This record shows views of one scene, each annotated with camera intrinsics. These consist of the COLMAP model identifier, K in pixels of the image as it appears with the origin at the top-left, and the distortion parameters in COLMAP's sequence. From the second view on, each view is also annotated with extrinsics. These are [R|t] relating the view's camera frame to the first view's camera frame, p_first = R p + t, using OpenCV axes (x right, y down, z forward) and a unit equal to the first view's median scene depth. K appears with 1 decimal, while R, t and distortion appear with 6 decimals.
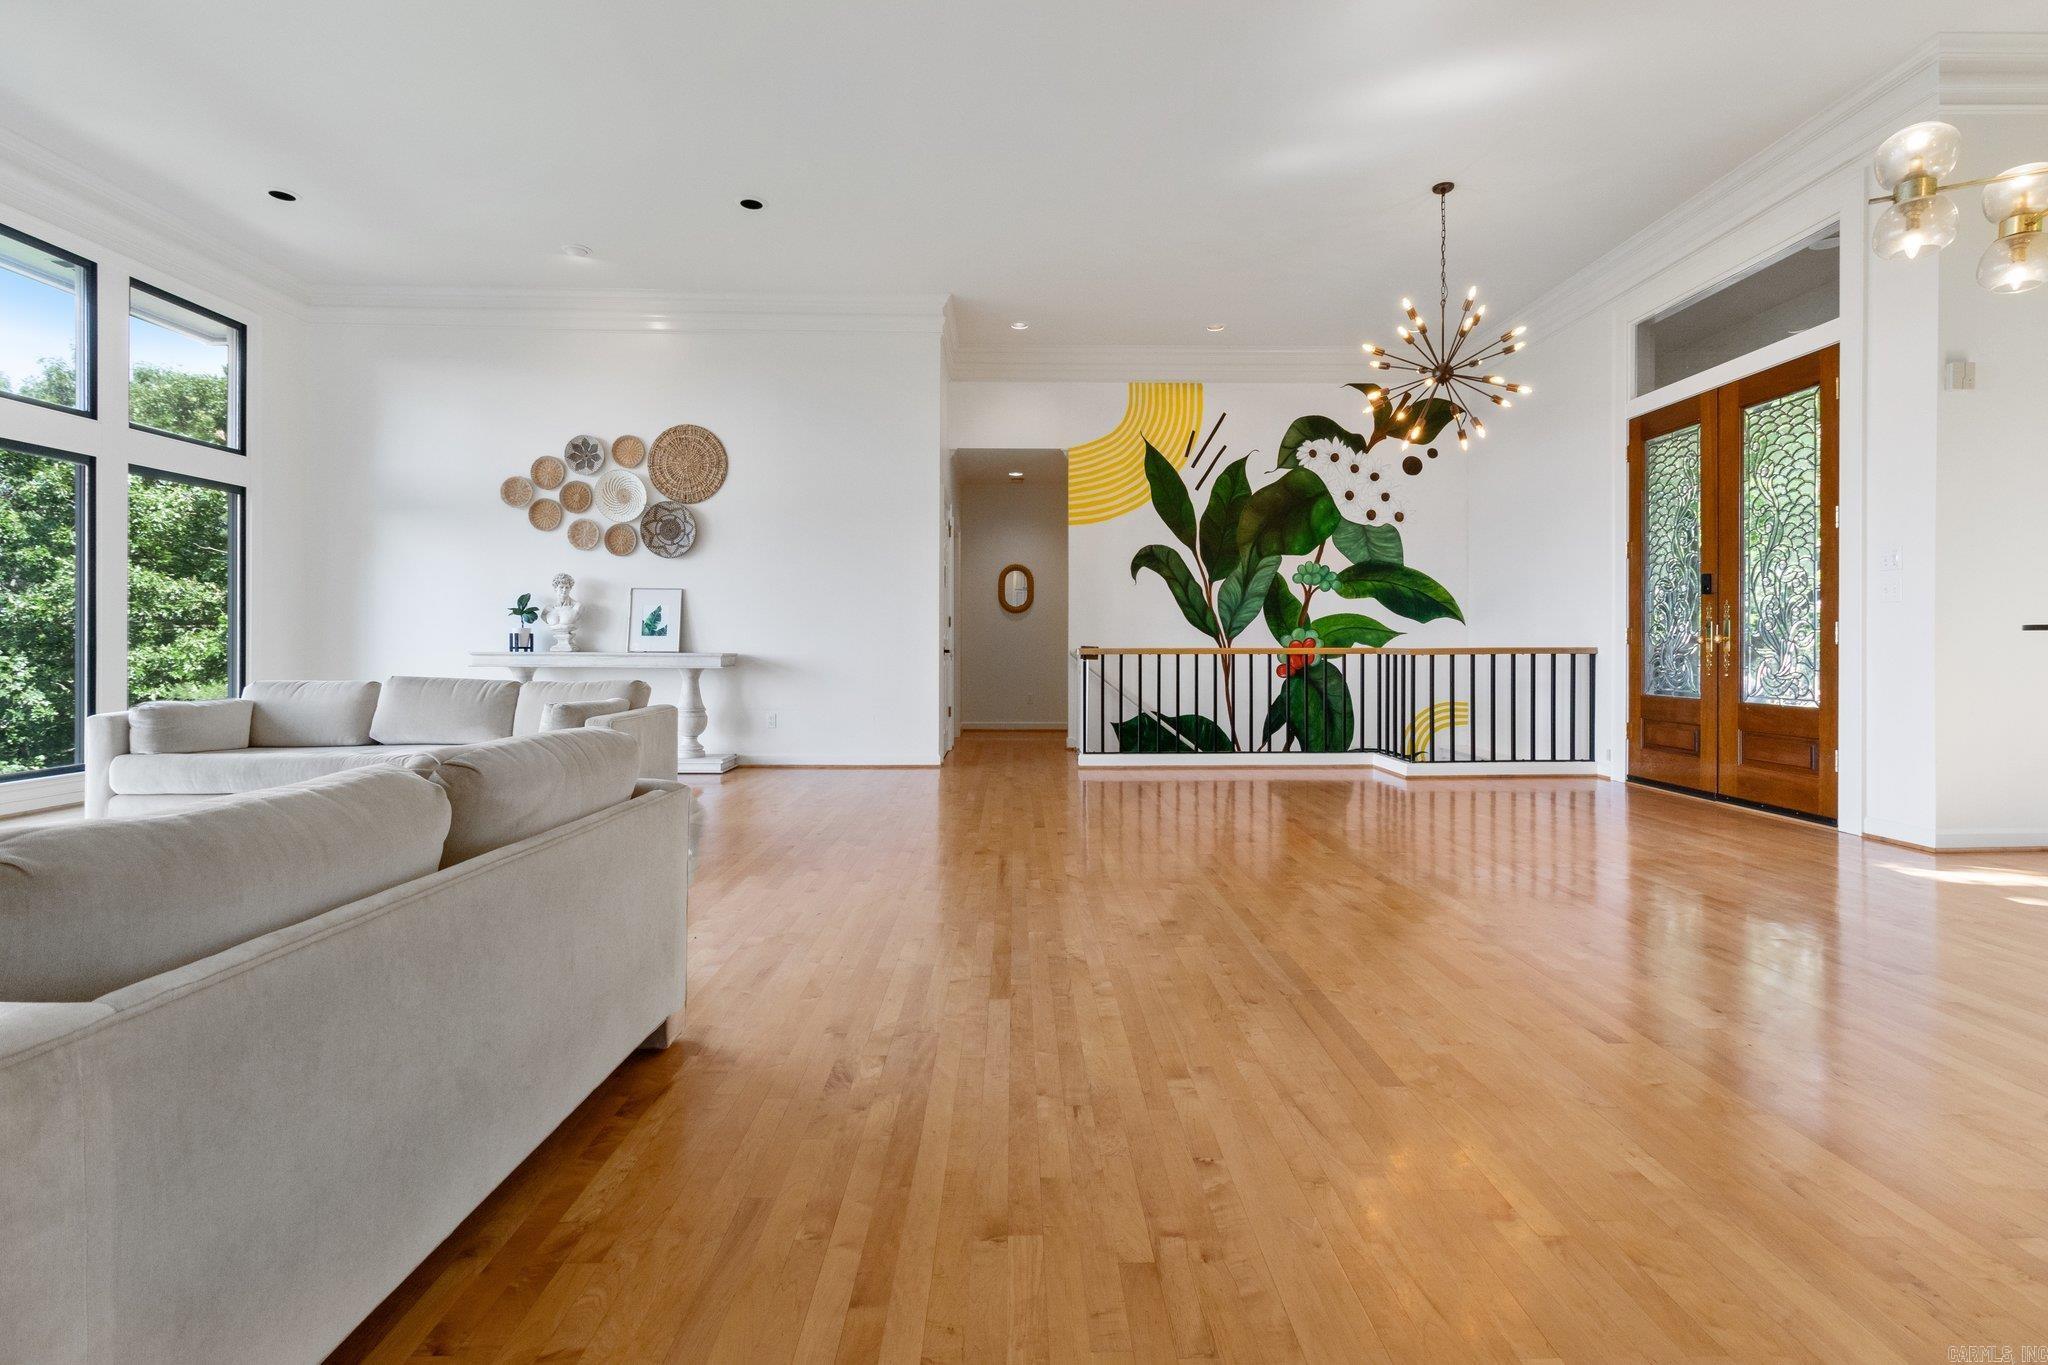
lens RADIAL K [[943.9, 0, 1046.3], [0, 943.9, 653.9], [0, 0, 1]] dist [0.002559, 0.001254]
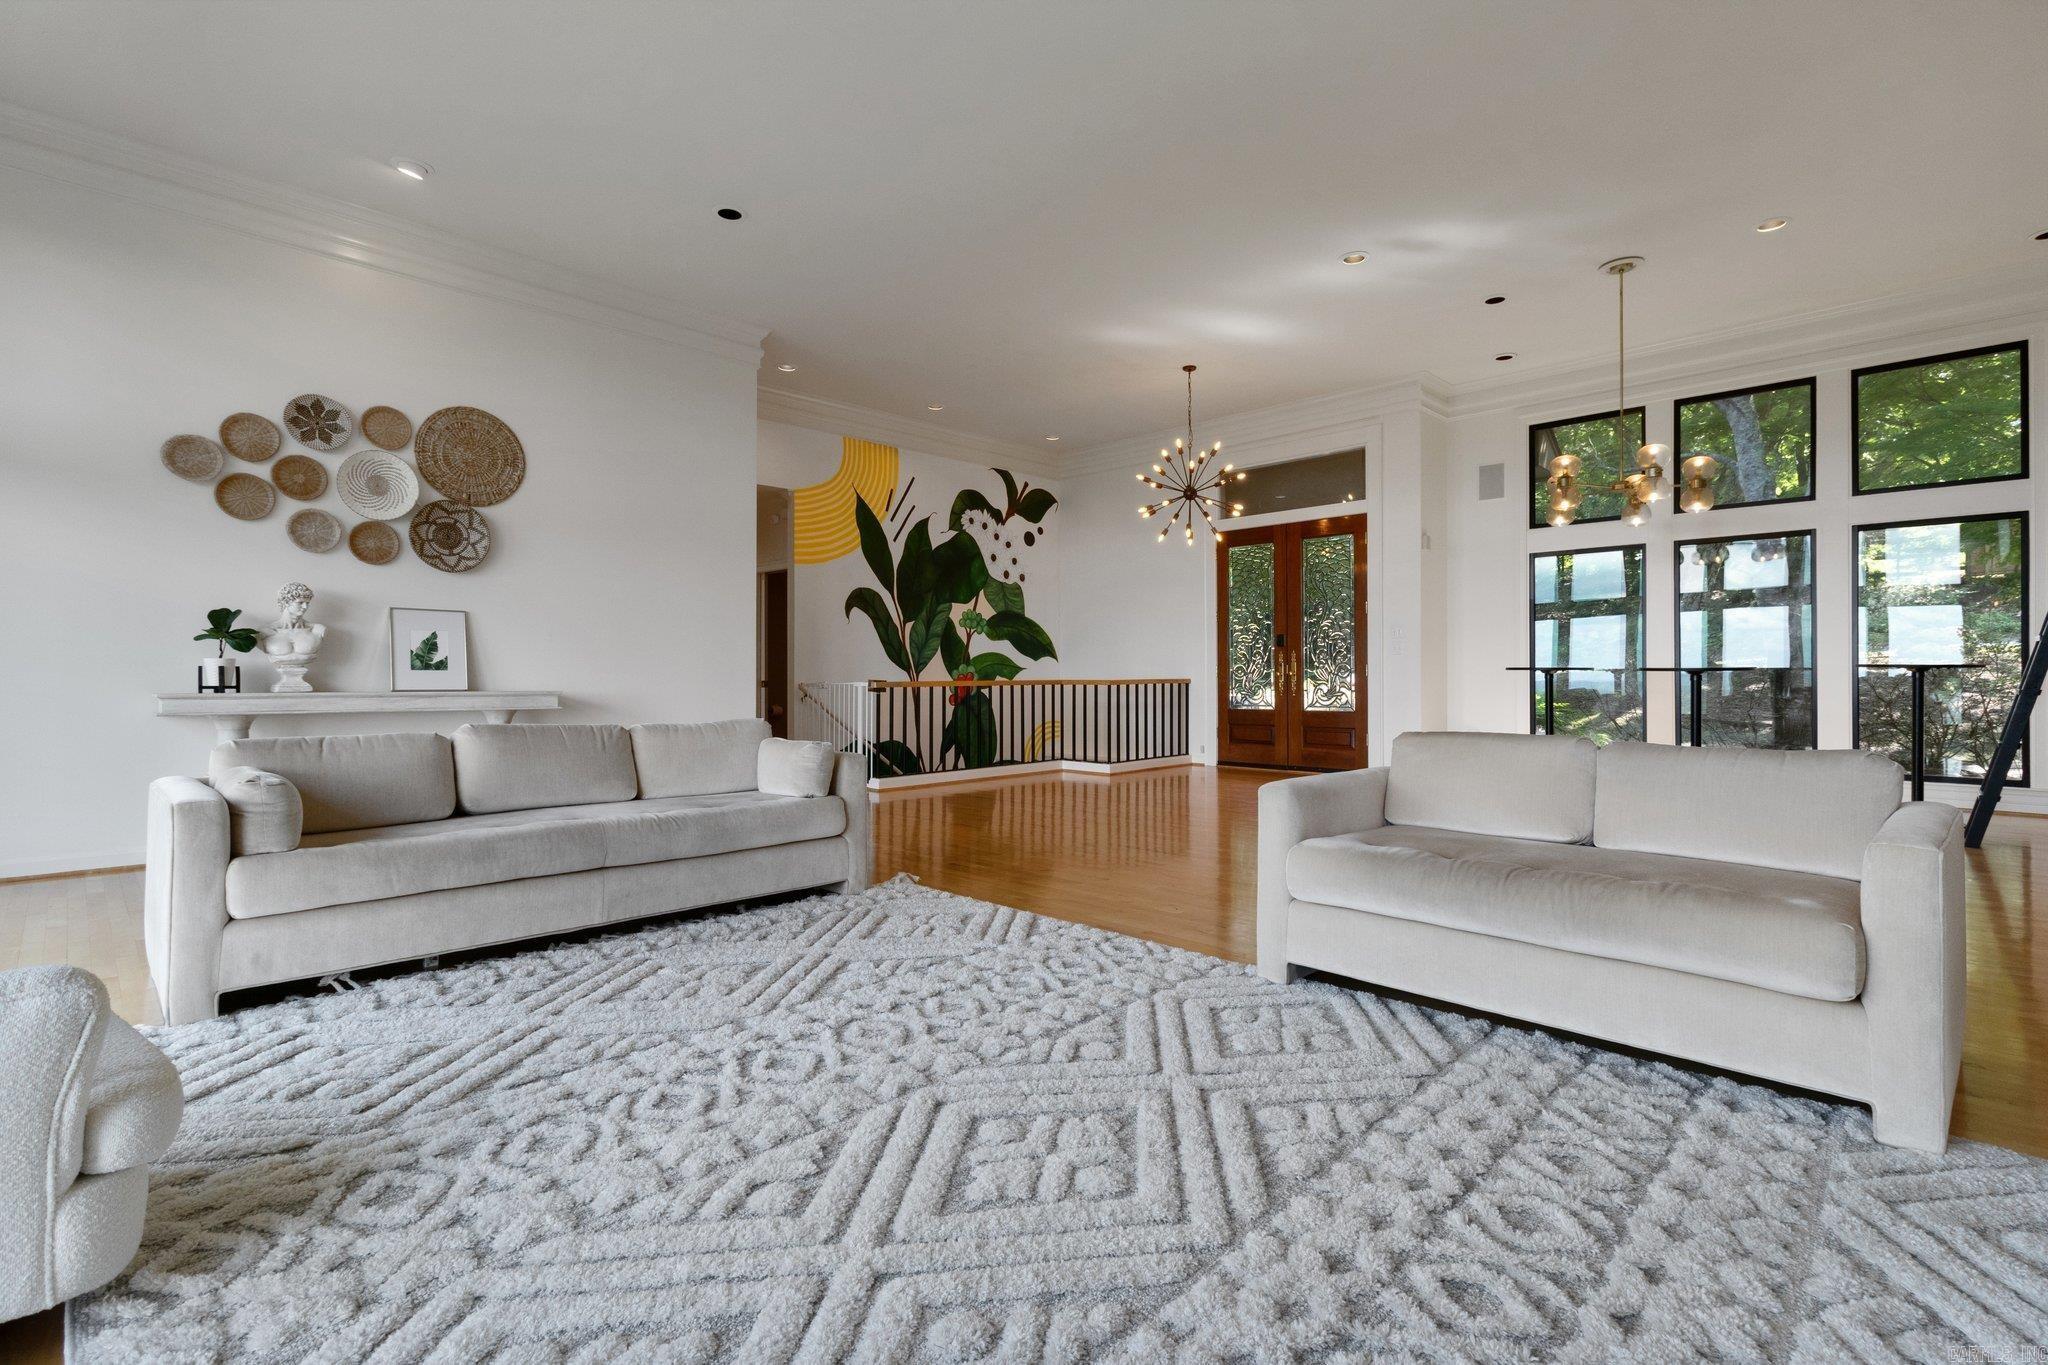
lens RADIAL K [[943.9, 0, 1027.4], [0, 943.9, 674.2], [0, 0, 1]] dist [0.002559, 0.001254]
pose [[0.714146, -0.002085, 0.699993, -0.518134], [0.011705, 0.999891, -0.008964, -0.002773], [-0.699898, 0.014595, 0.714093, 0.084152]]
